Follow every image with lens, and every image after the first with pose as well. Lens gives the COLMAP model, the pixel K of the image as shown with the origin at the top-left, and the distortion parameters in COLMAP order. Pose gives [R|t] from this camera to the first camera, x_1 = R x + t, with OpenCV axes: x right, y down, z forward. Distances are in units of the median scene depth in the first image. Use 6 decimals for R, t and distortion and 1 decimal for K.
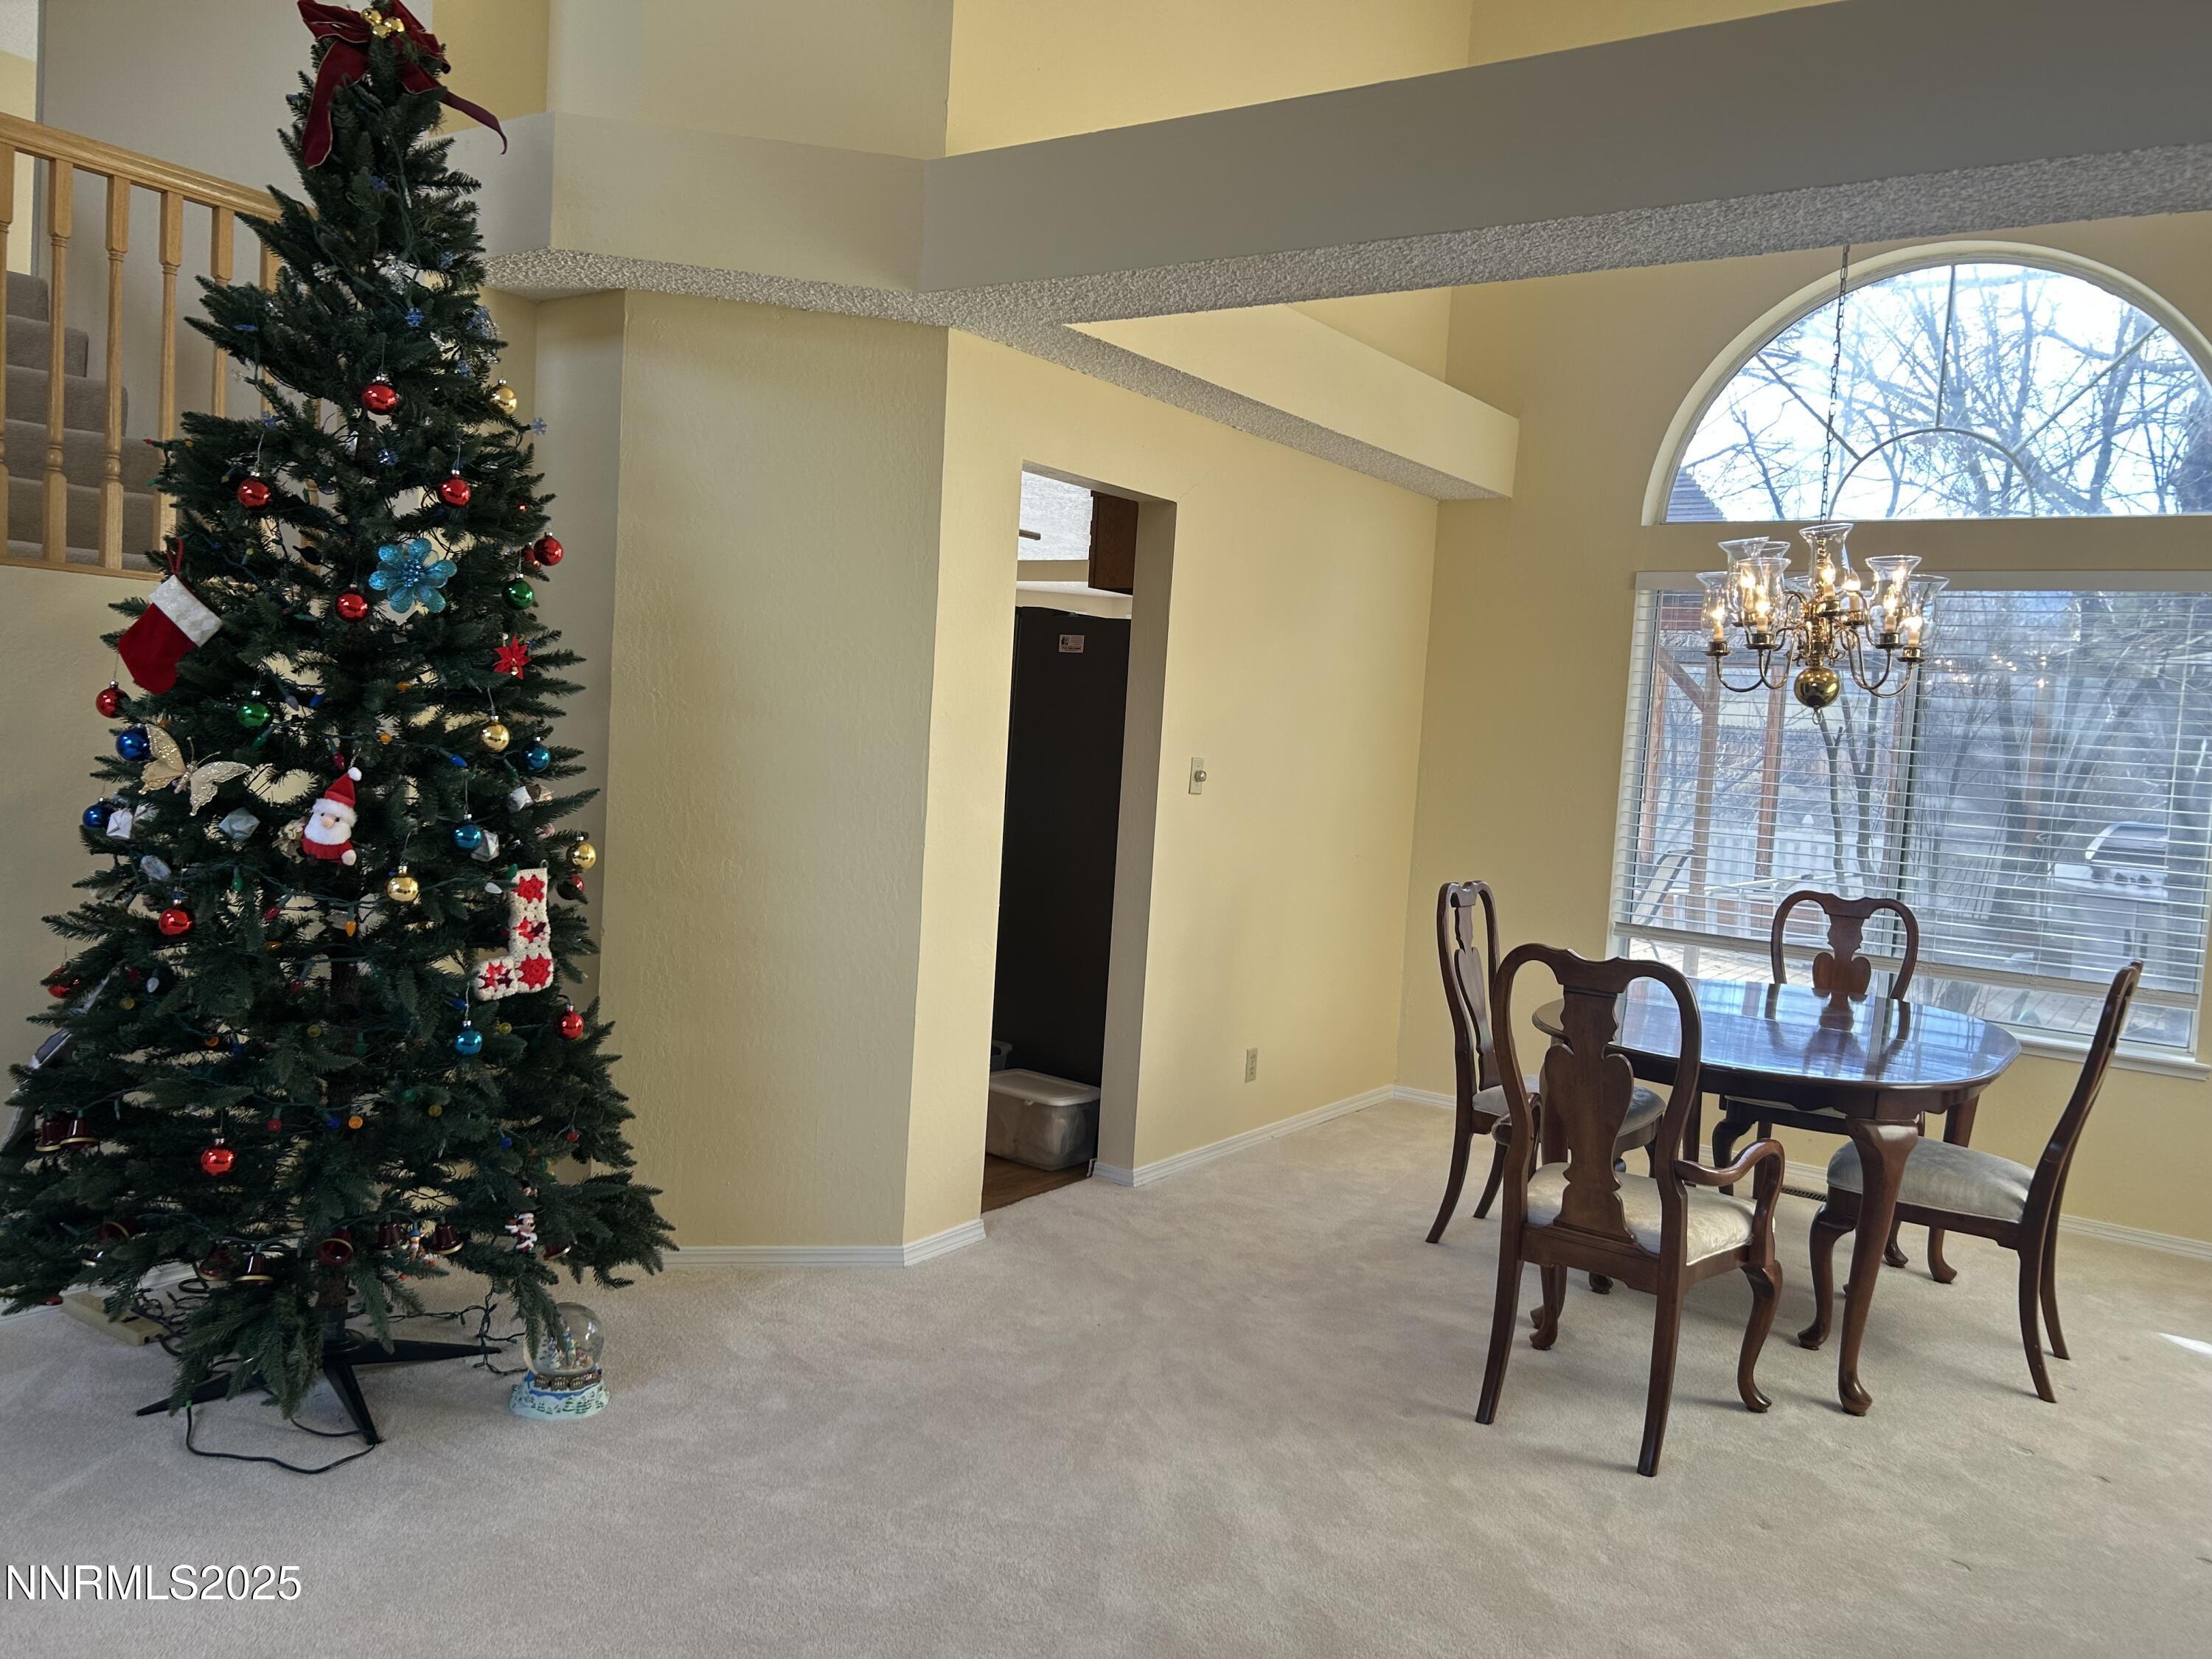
lens RADIAL K [[1676.1, 0, 1126.1], [0, 1676.1, 825.4], [0, 0, 1]] dist [0.044295, -0.048367]
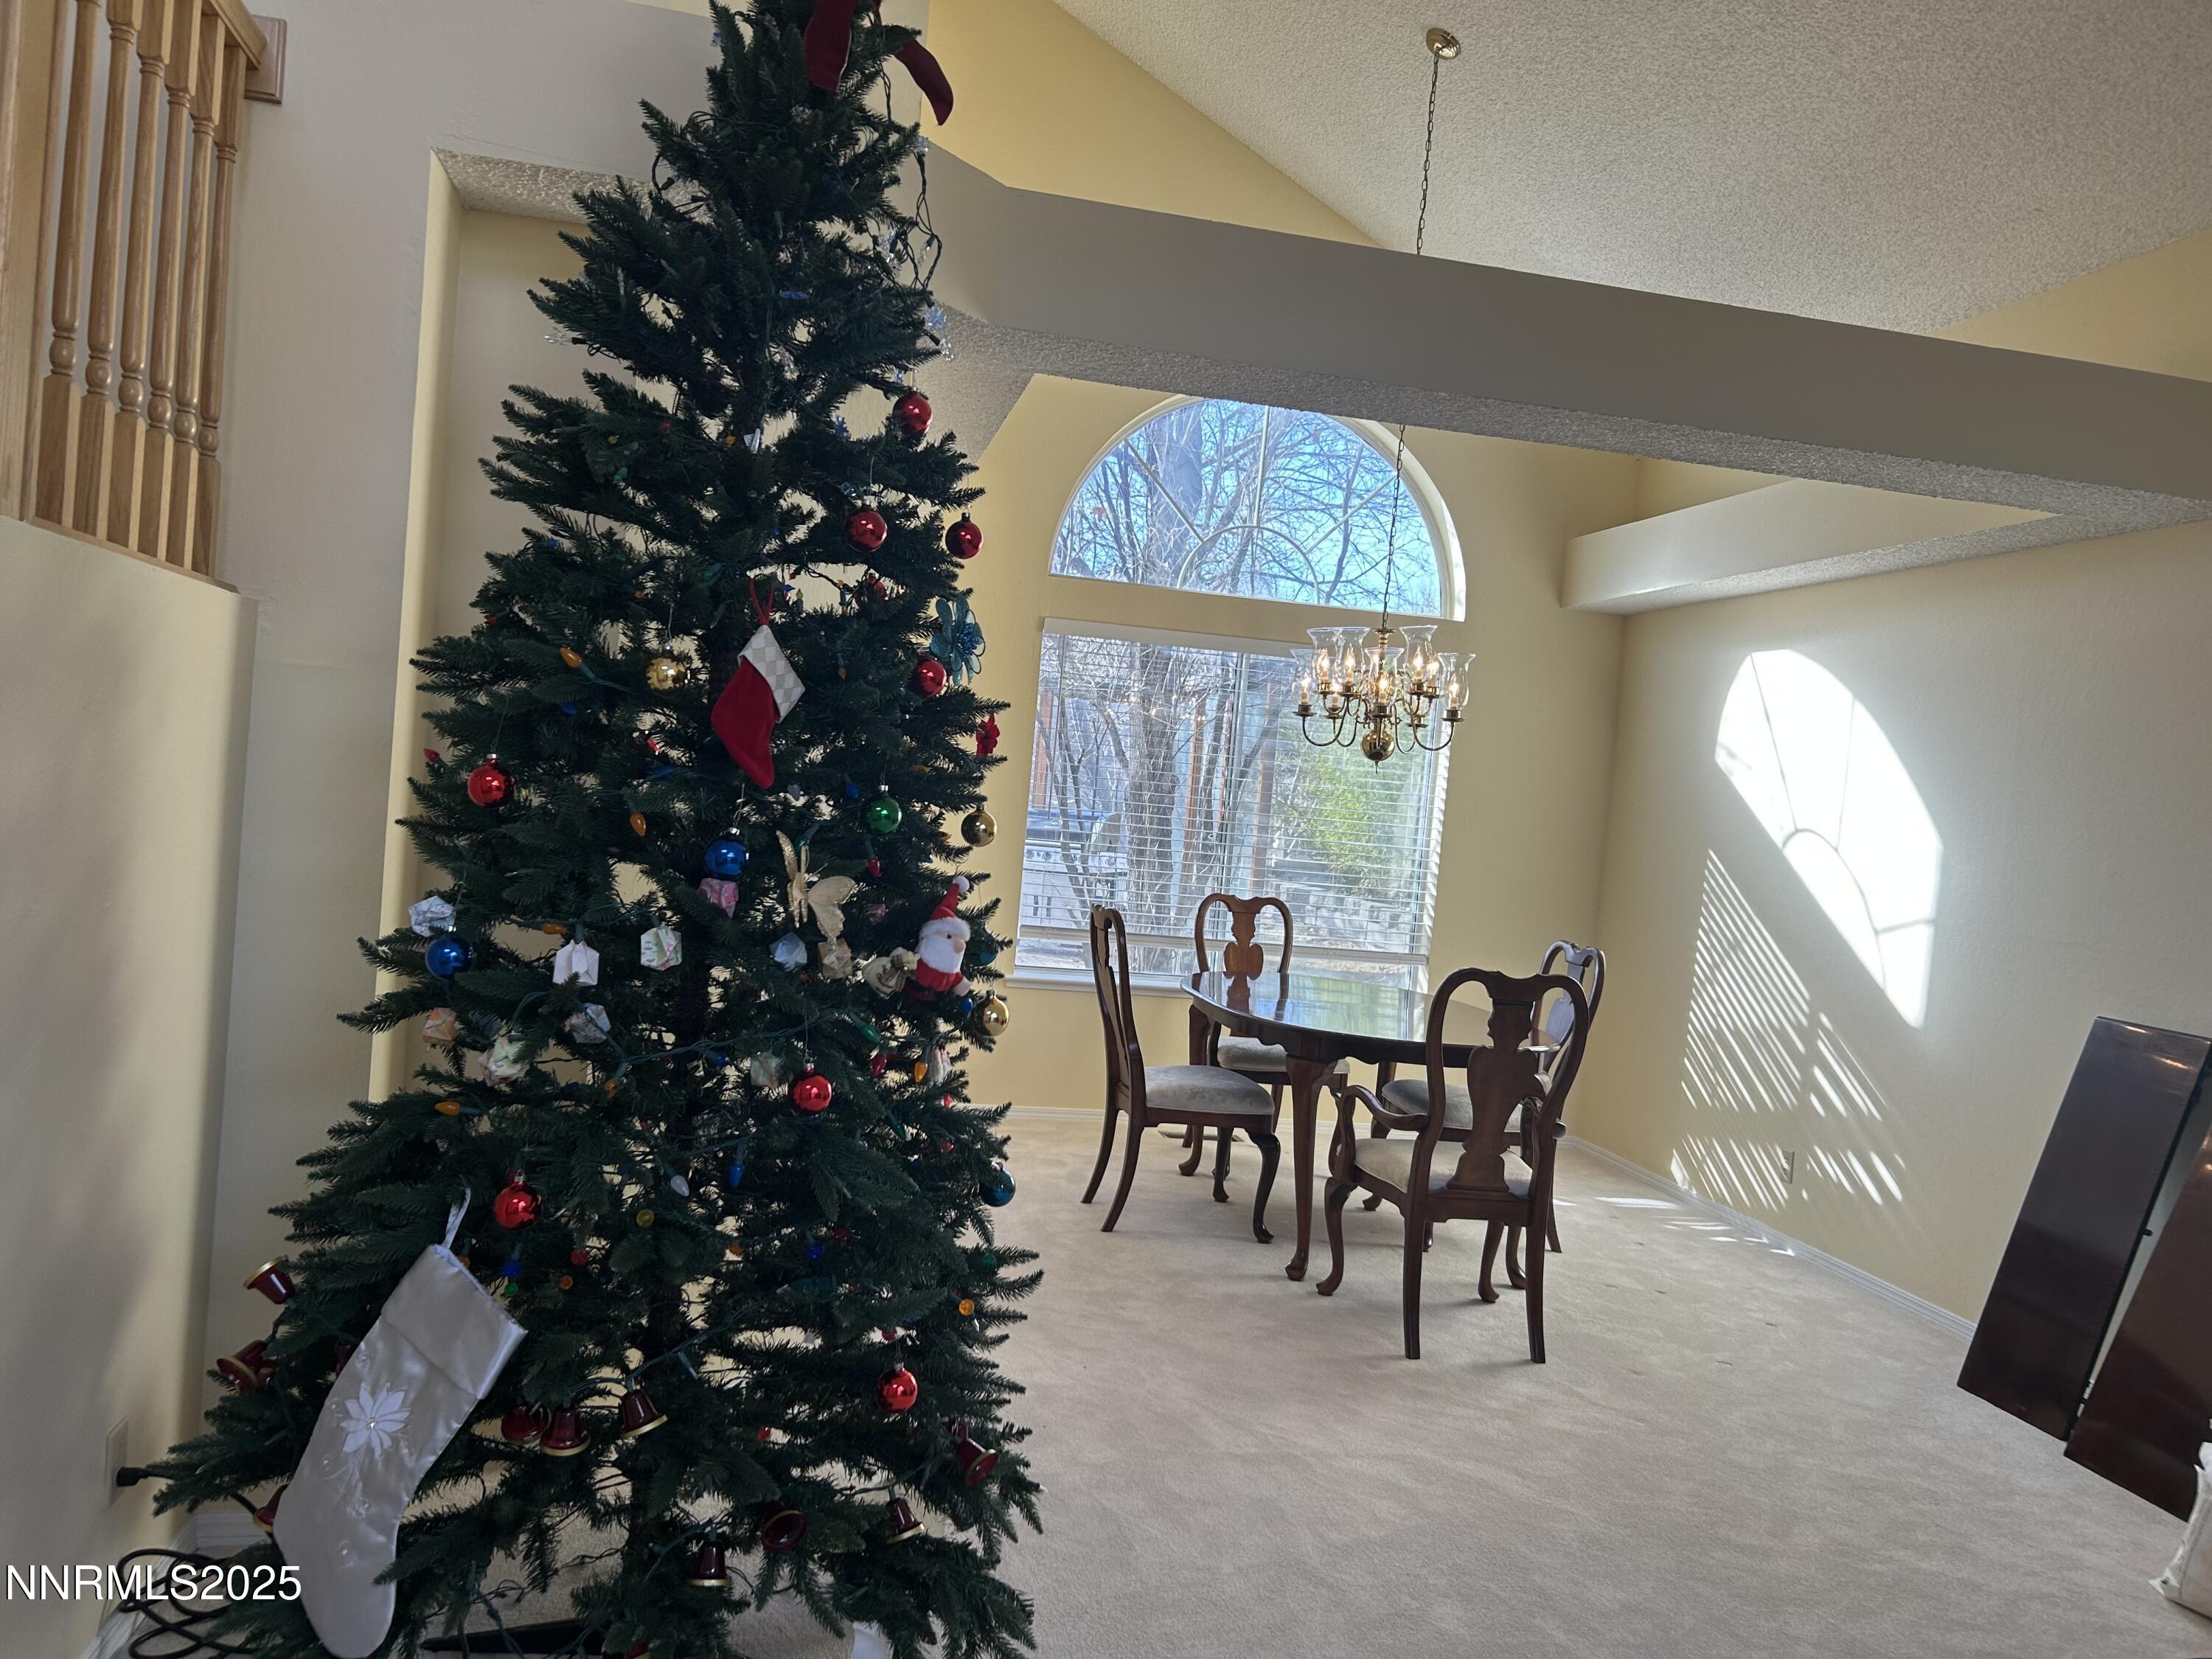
lens RADIAL K [[1681.4, 0, 1093.0], [0, 1681.4, 815.5], [0, 0, 1]] dist [0.037102, -0.005360]
pose [[0.700400, -0.017496, 0.713536, -0.826372], [0.002513, 0.999754, 0.022048, -0.070053], [-0.713746, -0.013649, 0.700271, 0.308343]]
